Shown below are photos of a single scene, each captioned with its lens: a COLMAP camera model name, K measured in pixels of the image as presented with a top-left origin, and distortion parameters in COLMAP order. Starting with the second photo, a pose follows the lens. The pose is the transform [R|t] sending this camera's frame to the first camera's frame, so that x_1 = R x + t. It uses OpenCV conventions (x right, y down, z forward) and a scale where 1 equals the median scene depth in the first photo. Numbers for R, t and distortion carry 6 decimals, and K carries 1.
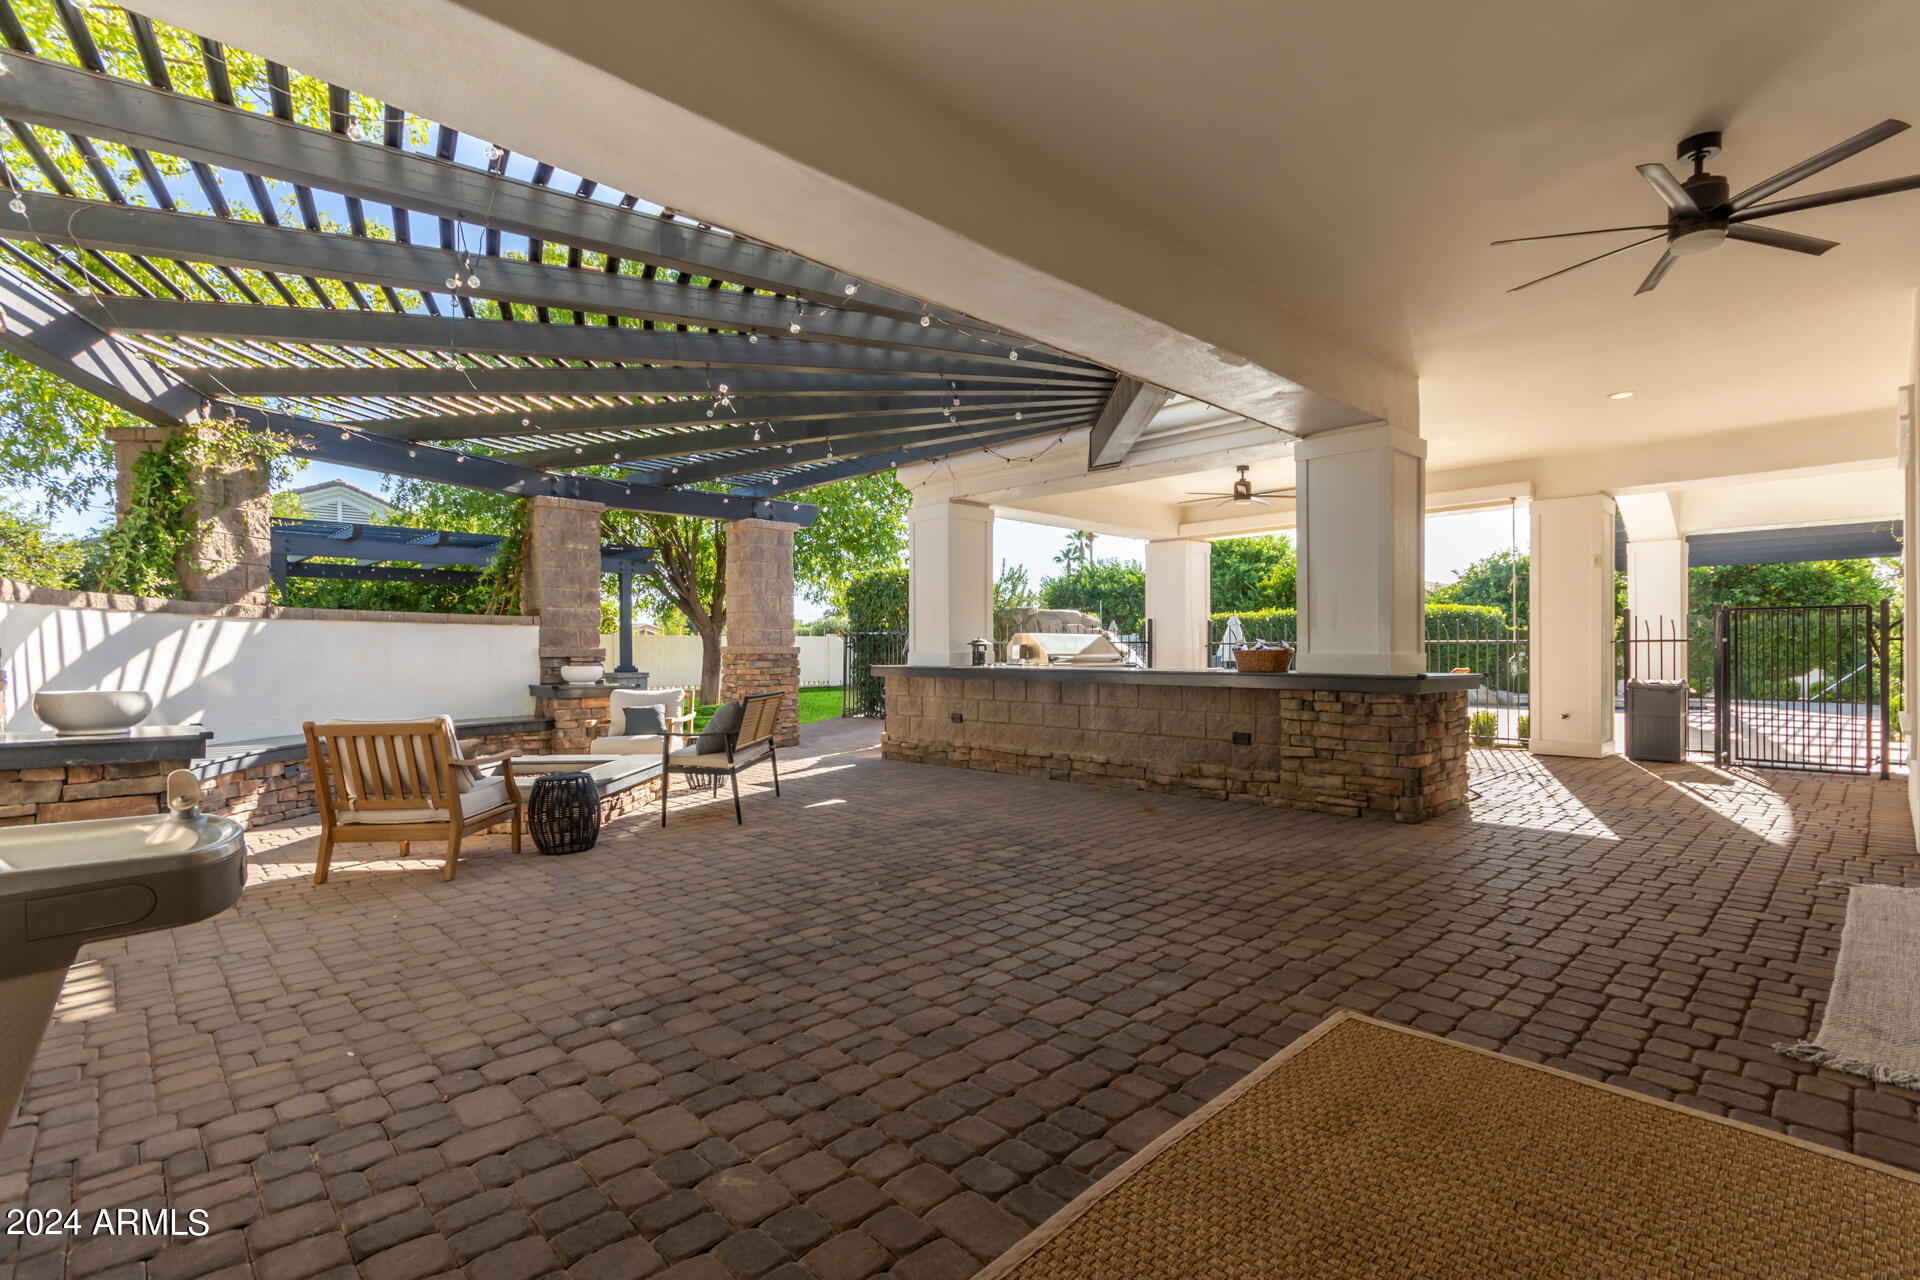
lens RADIAL K [[889.7, 0, 962.3], [0, 889.7, 635.6], [0, 0, 1]] dist [-0.001166, 0.000093]
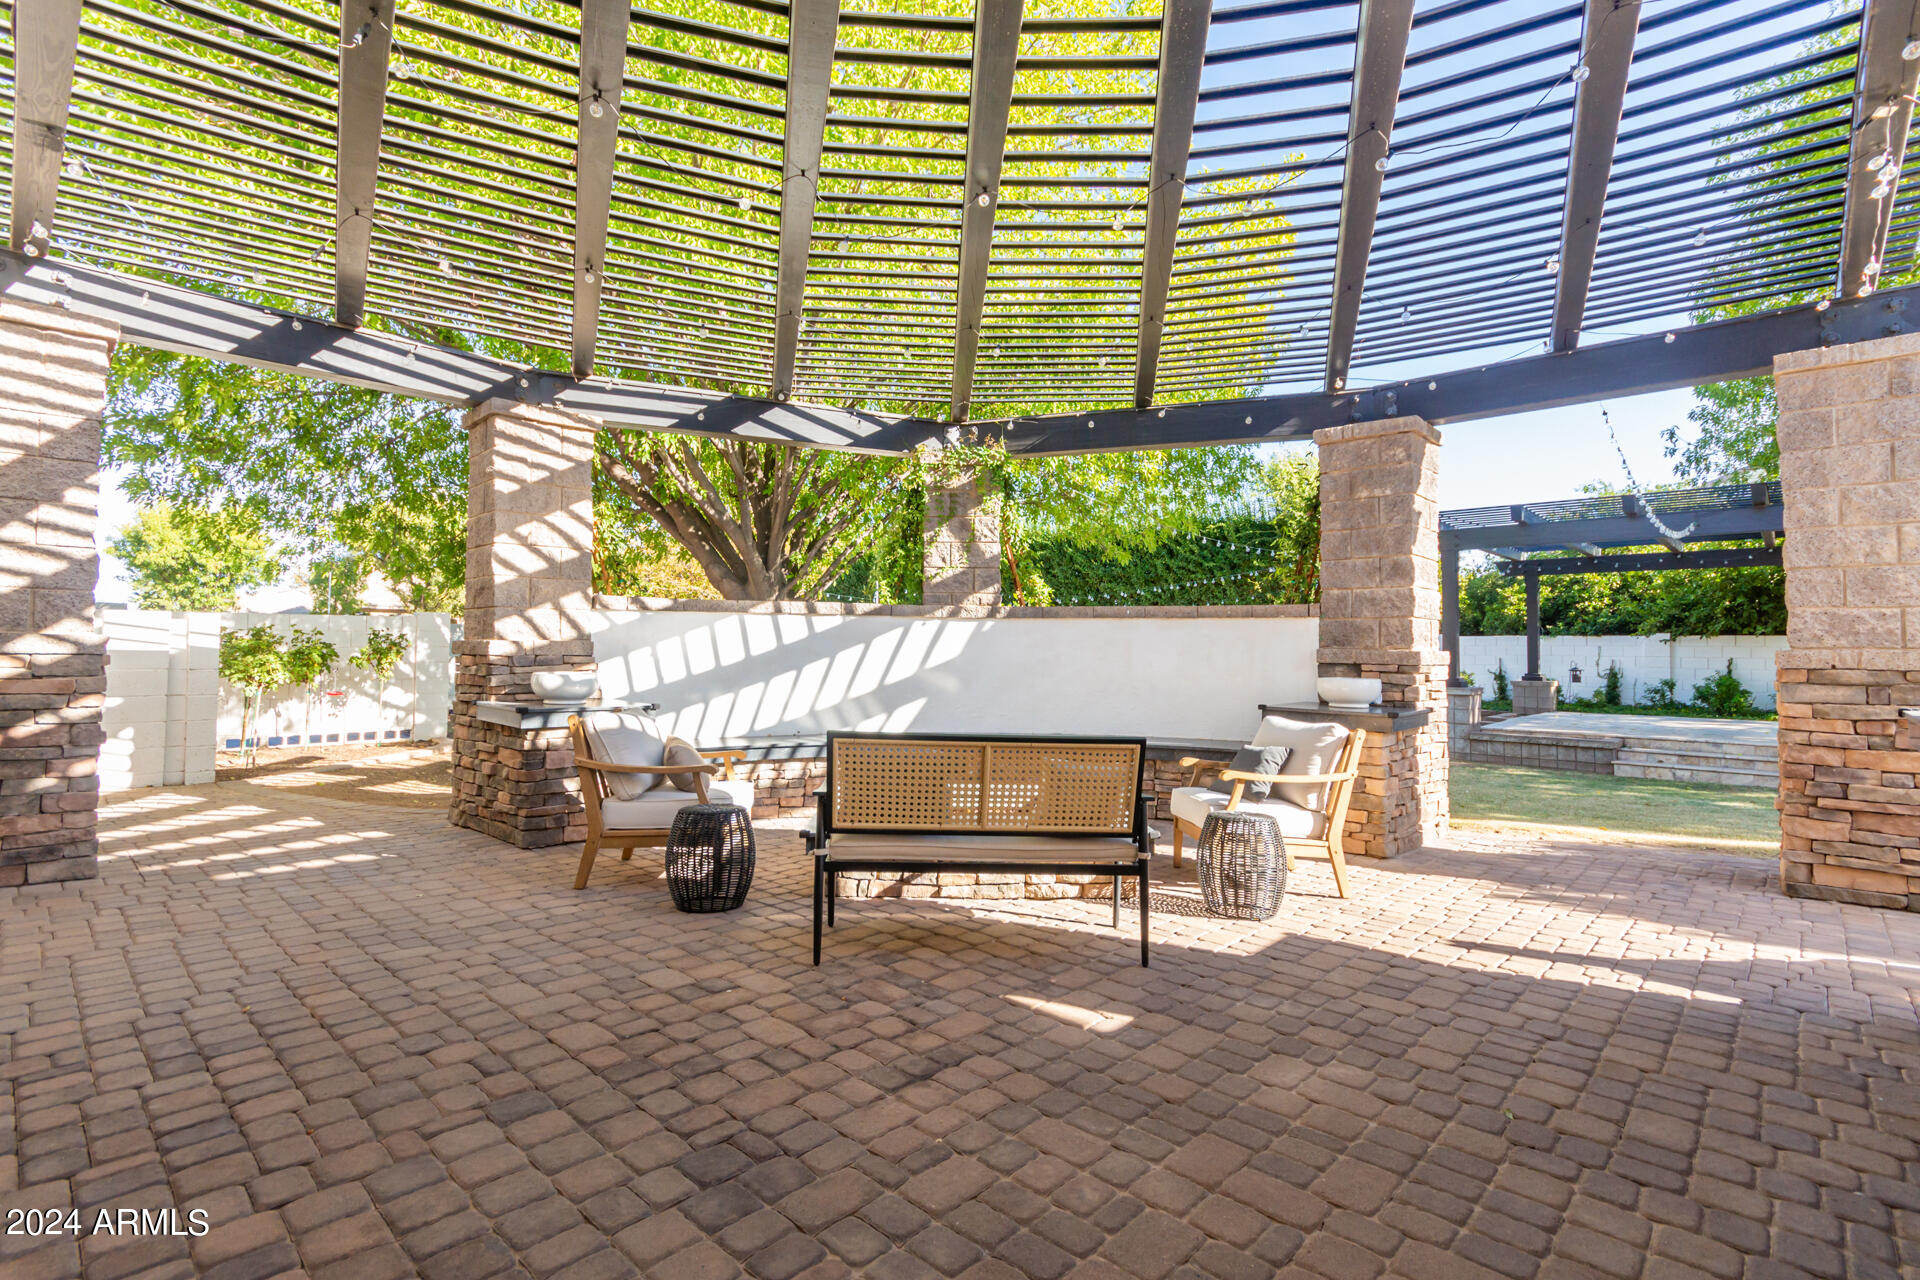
lens RADIAL K [[889.7, 0, 962.5], [0, 889.7, 631.1], [0, 0, 1]] dist [-0.001166, 0.000093]
pose [[0.064969, -0.013027, -0.997802, 0.274982], [0.003774, 0.999911, -0.012809, 0.010589], [0.997880, -0.002934, 0.065012, 0.939224]]
